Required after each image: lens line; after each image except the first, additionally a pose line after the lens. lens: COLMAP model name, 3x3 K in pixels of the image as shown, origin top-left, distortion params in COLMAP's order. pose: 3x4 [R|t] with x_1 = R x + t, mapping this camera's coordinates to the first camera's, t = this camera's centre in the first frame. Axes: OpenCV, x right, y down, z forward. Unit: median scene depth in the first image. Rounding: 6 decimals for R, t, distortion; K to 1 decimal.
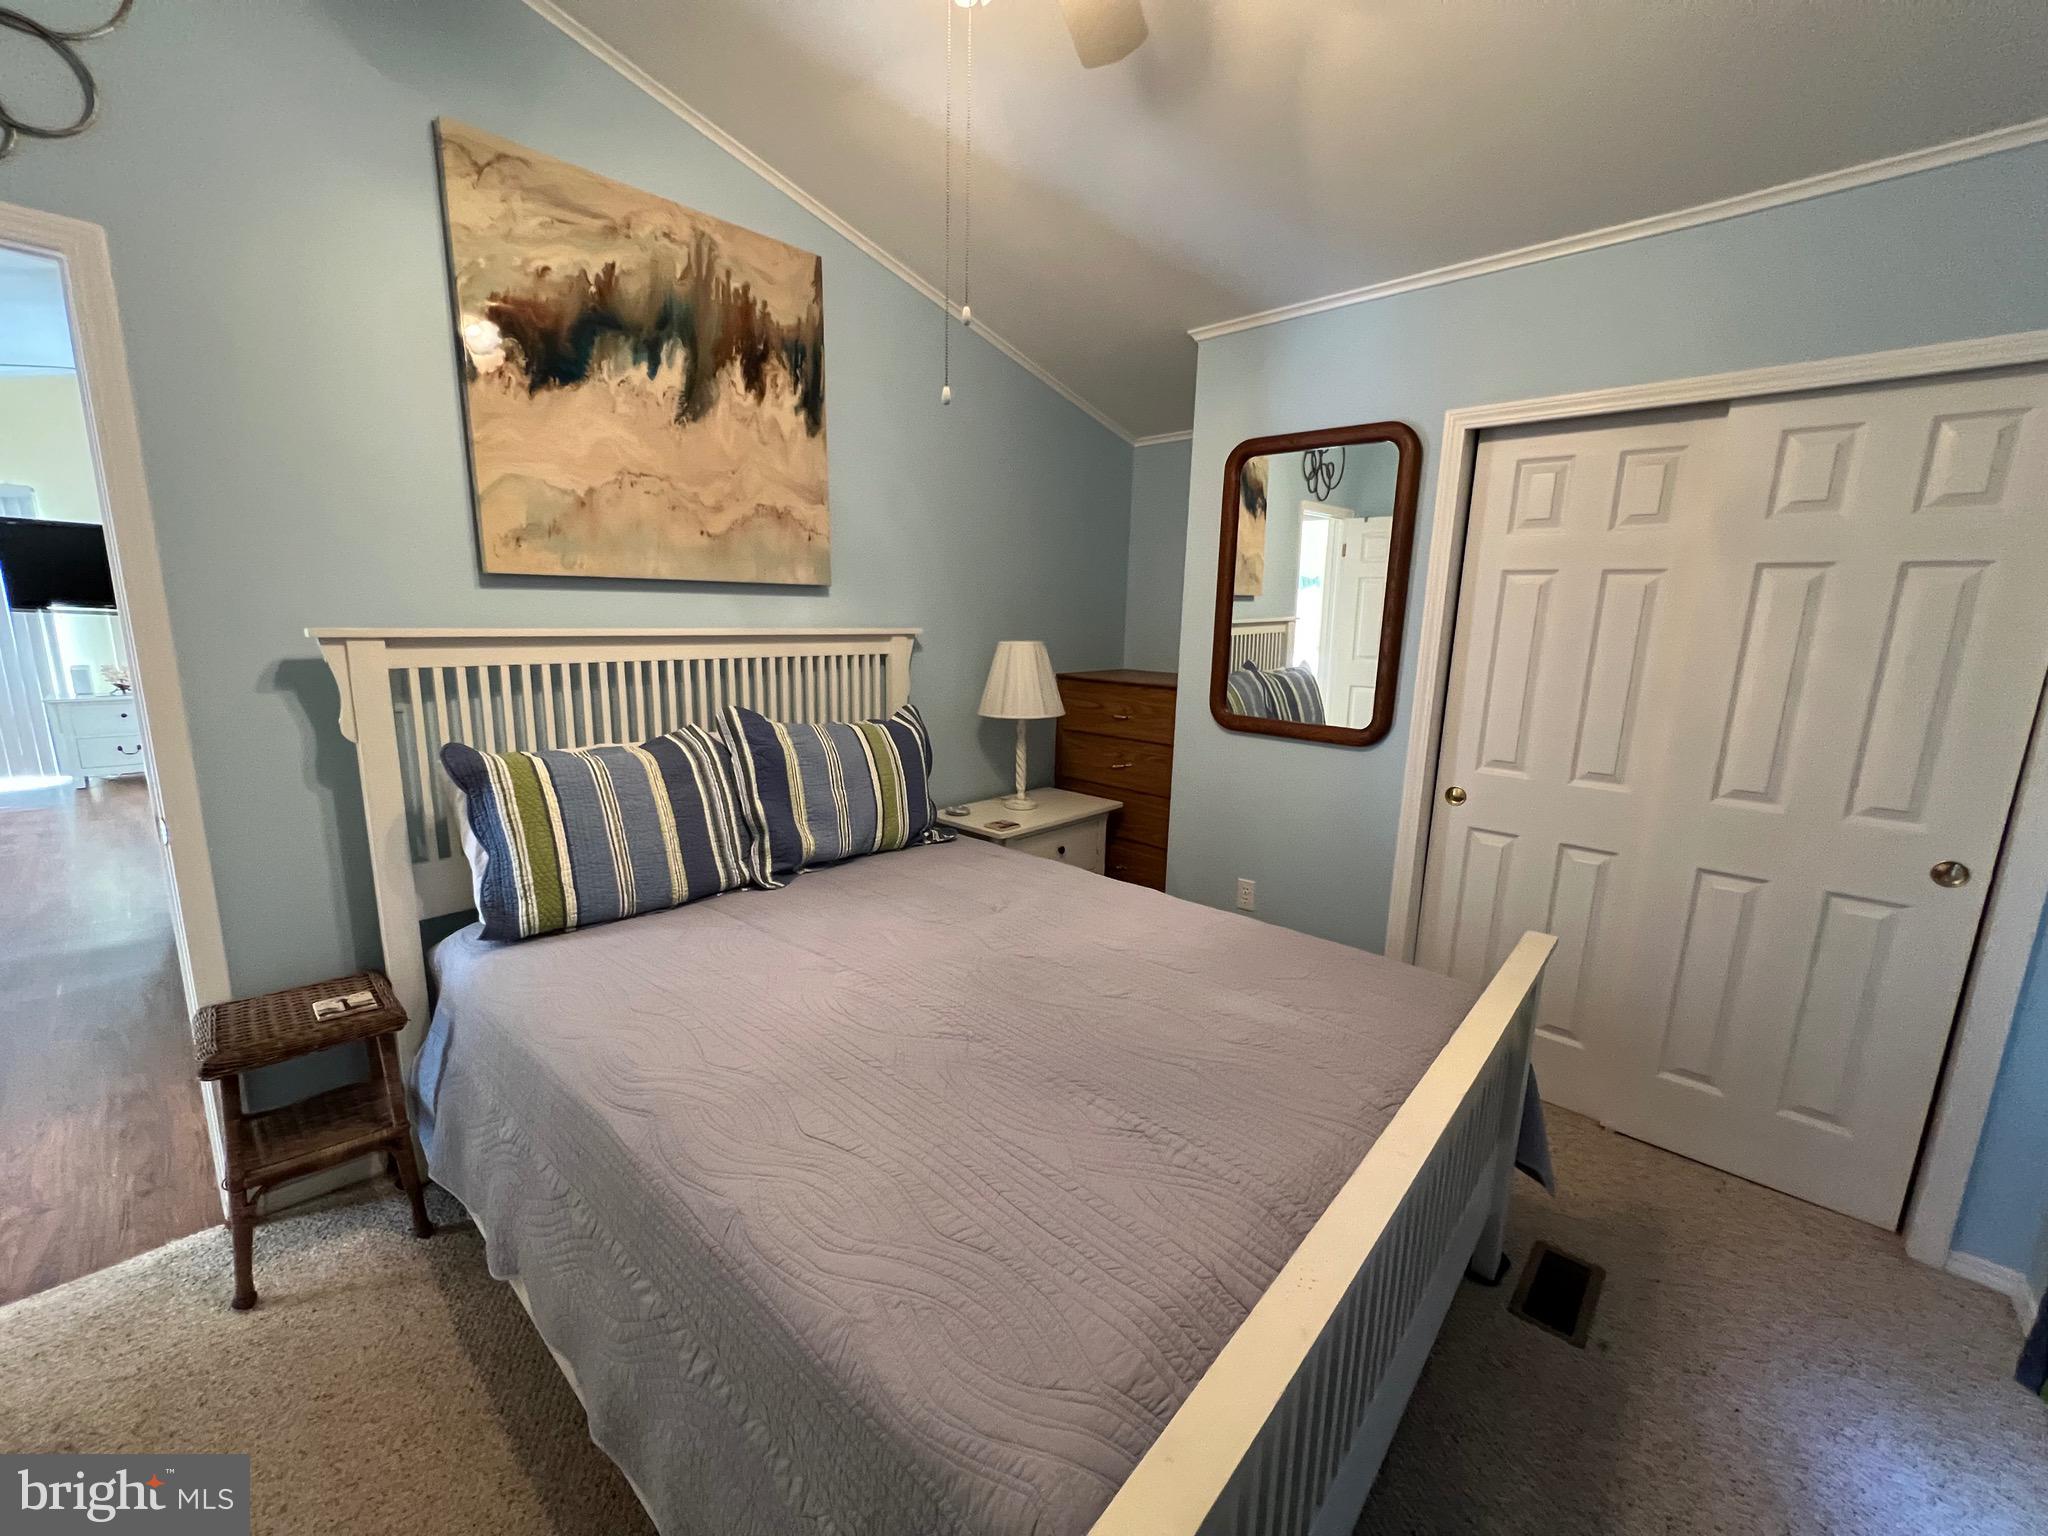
lens RADIAL K [[813.3, 0, 1021.4], [0, 813.3, 767.1], [0, 0, 1]] dist [-0.000612, -0.000652]
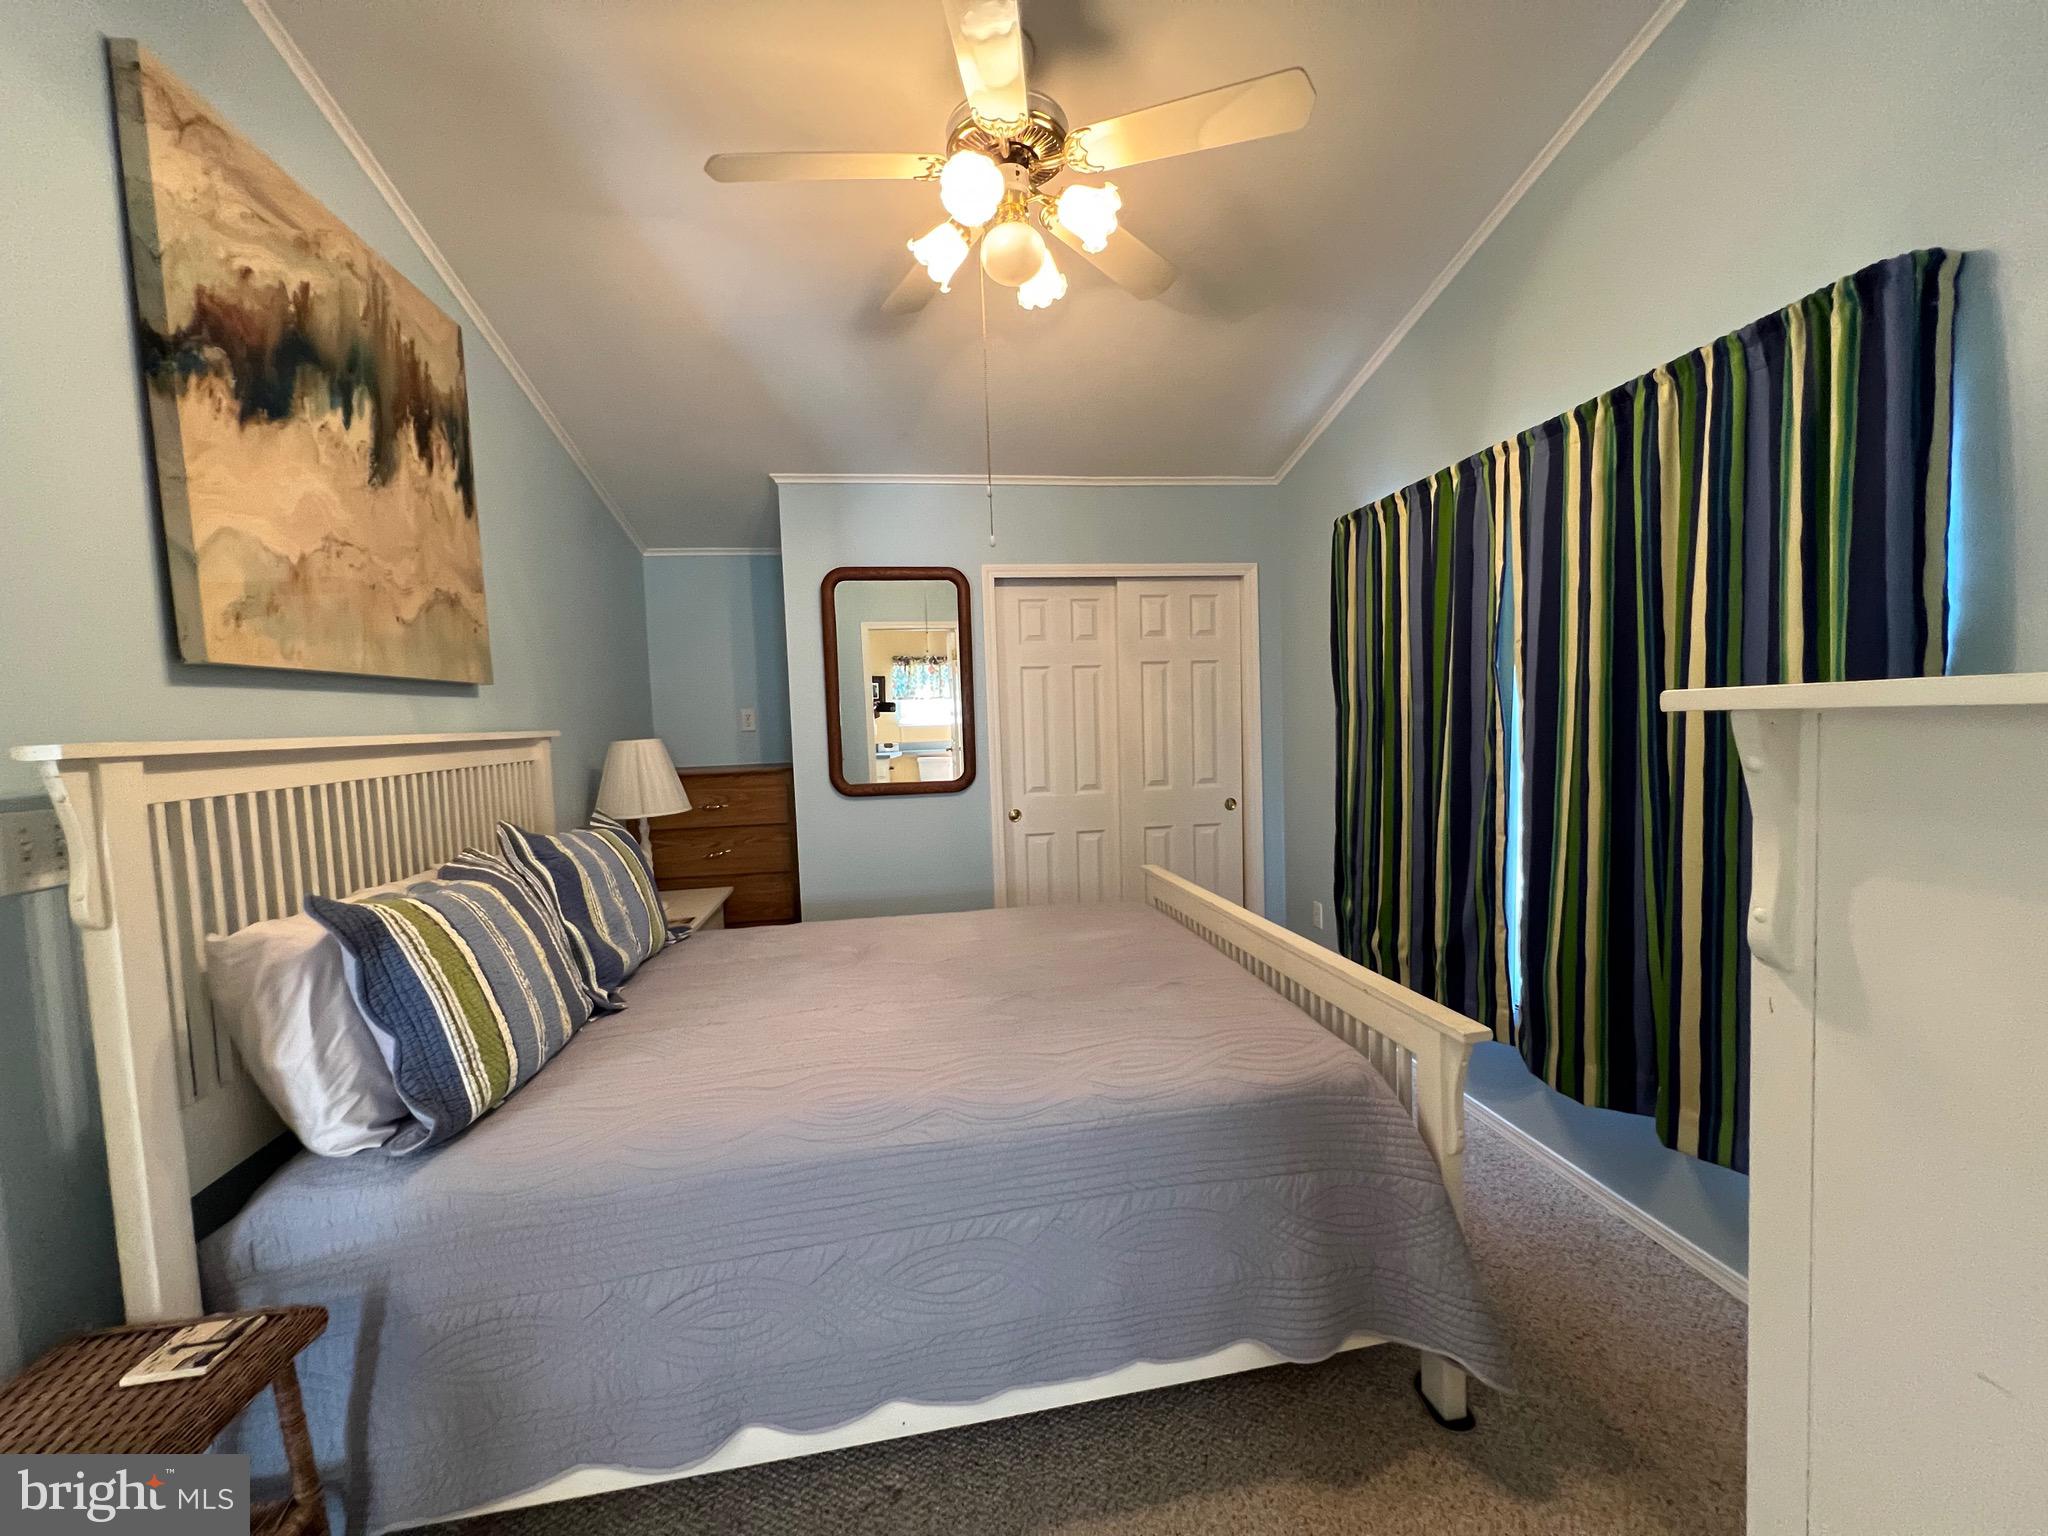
lens RADIAL K [[813.3, 0, 1020.9], [0, 813.3, 767.1], [0, 0, 1]] dist [-0.000612, -0.000652]
pose [[0.618160, -0.093996, 0.780412, -0.716705], [0.196623, 0.979753, -0.037739, 0.008088], [-0.761064, 0.176776, 0.624125, 0.058900]]
